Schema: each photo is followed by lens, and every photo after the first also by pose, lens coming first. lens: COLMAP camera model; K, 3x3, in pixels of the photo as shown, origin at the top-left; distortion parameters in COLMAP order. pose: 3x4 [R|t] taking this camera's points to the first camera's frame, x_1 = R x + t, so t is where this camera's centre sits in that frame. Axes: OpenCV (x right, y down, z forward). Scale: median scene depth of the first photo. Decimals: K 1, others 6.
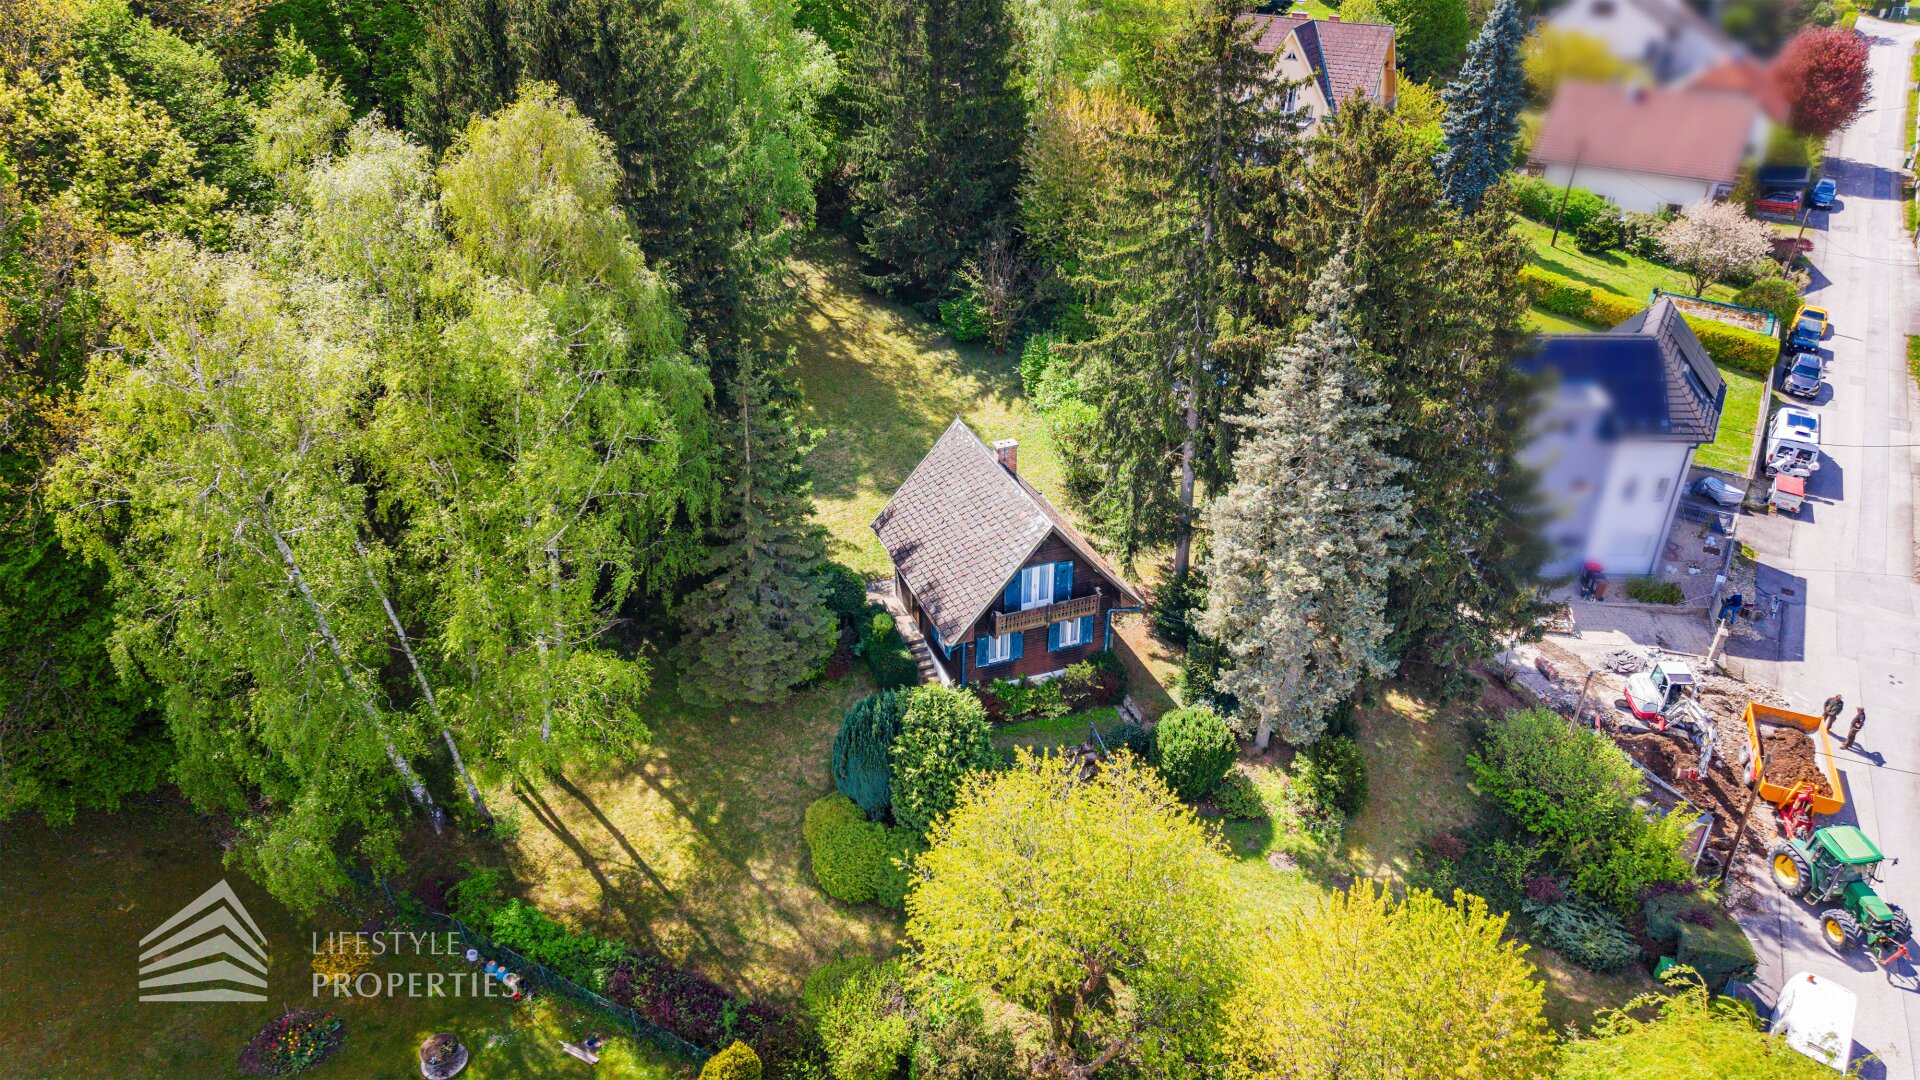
lens RADIAL K [[1261.2, 0, 958.3], [0, 1261.2, 552.5], [0, 0, 1]] dist [0.046520, -0.031798]
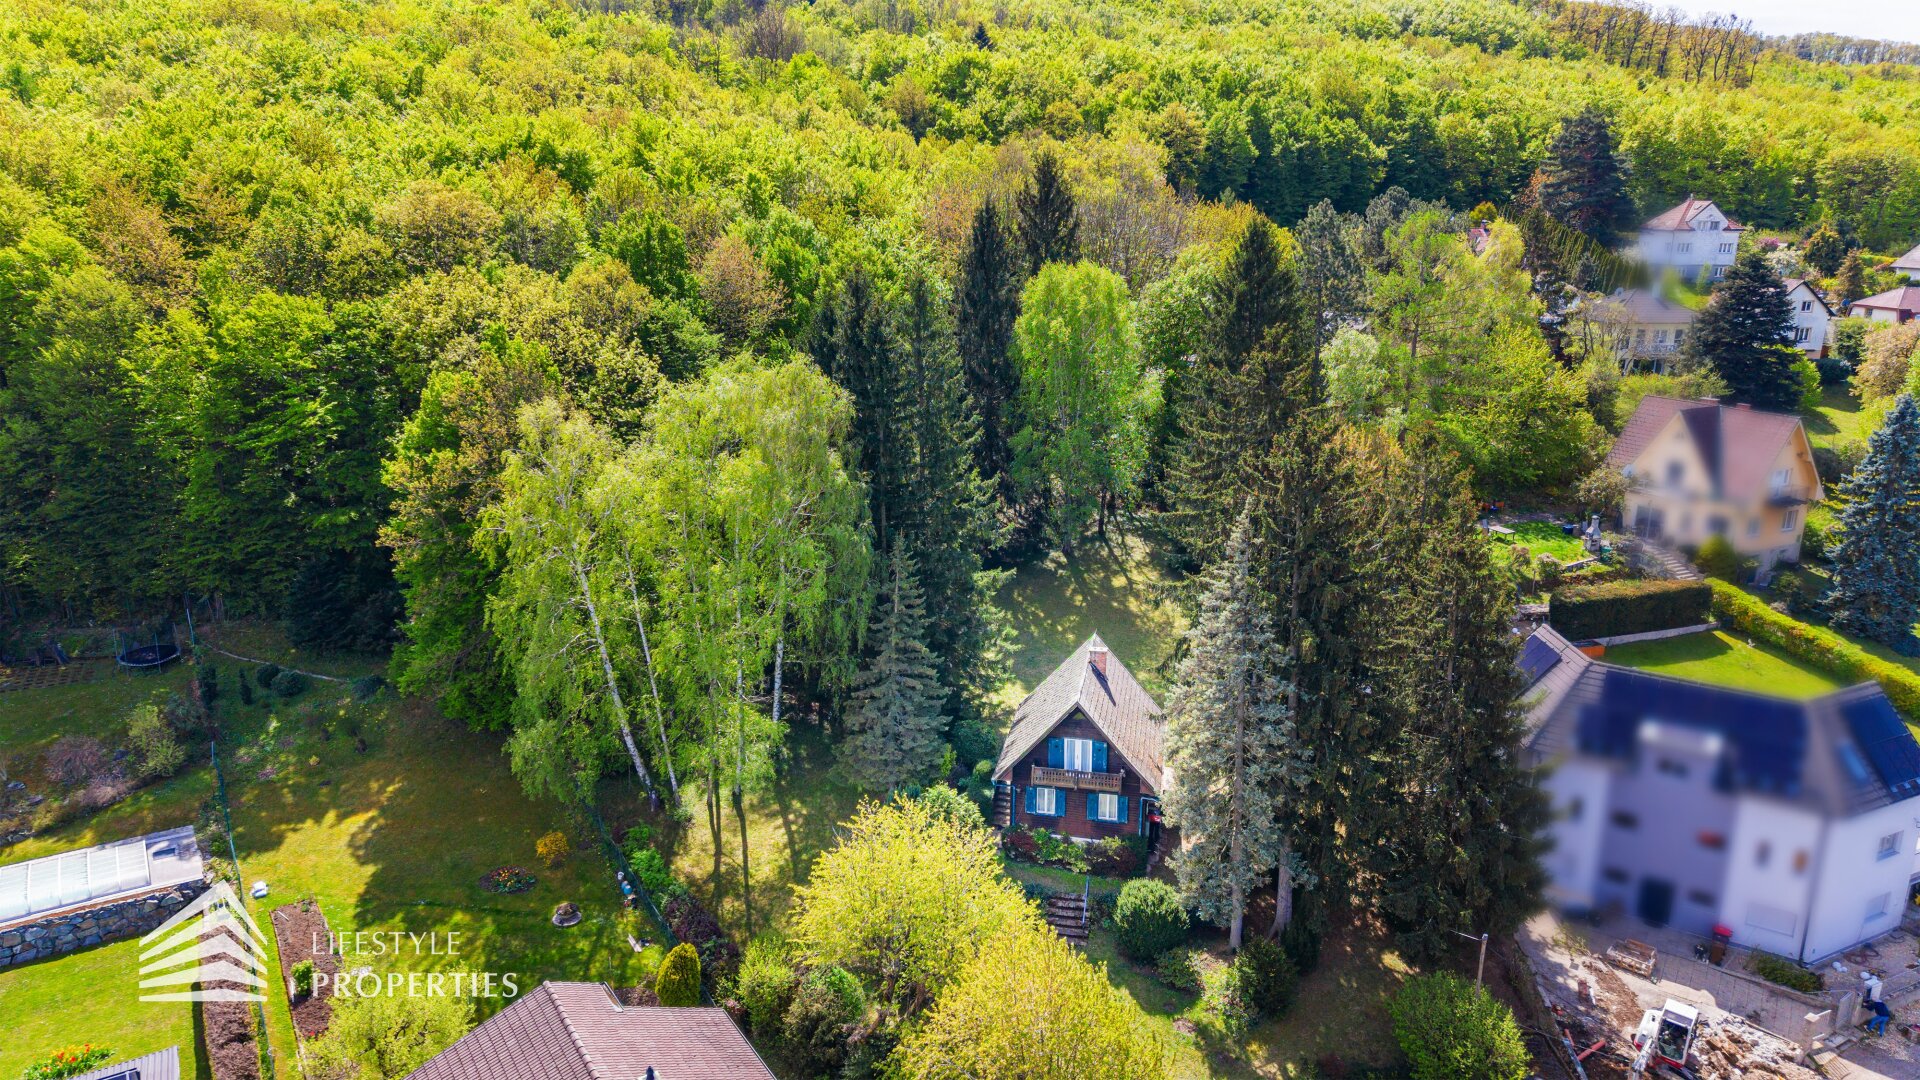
lens RADIAL K [[1261.2, 0, 958.3], [0, 1261.2, 552.5], [0, 0, 1]] dist [0.046520, -0.031798]
pose [[0.851338, 0.149771, -0.502784, 0.526760], [-0.278227, 0.941398, -0.190680, 0.101723], [0.444762, 0.302221, 0.843119, -0.171903]]
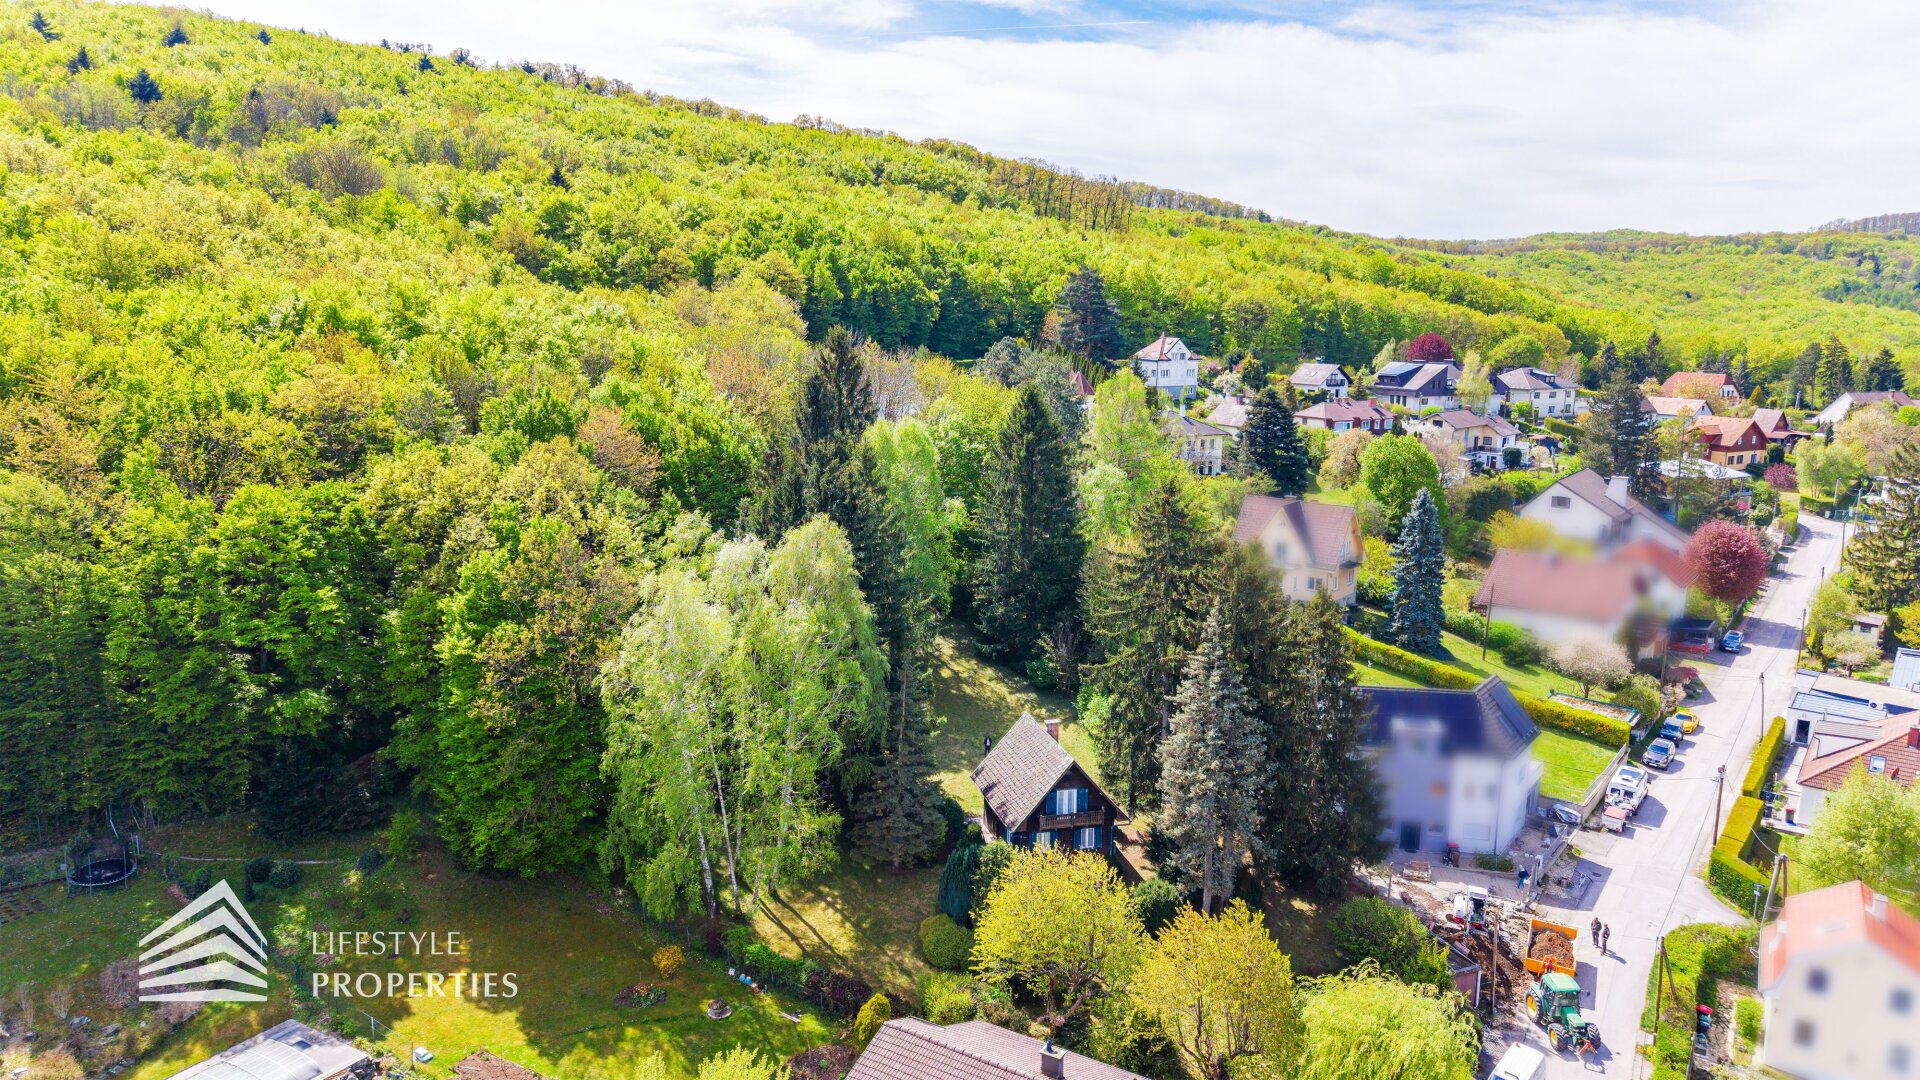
lens RADIAL K [[1261.2, 0, 958.3], [0, 1261.2, 552.5], [0, 0, 1]] dist [0.046520, -0.031798]
pose [[0.994276, 0.034556, -0.101096, 0.073040], [-0.067038, 0.938576, -0.338499, 0.271591], [0.083189, 0.343339, 0.935520, -0.650833]]
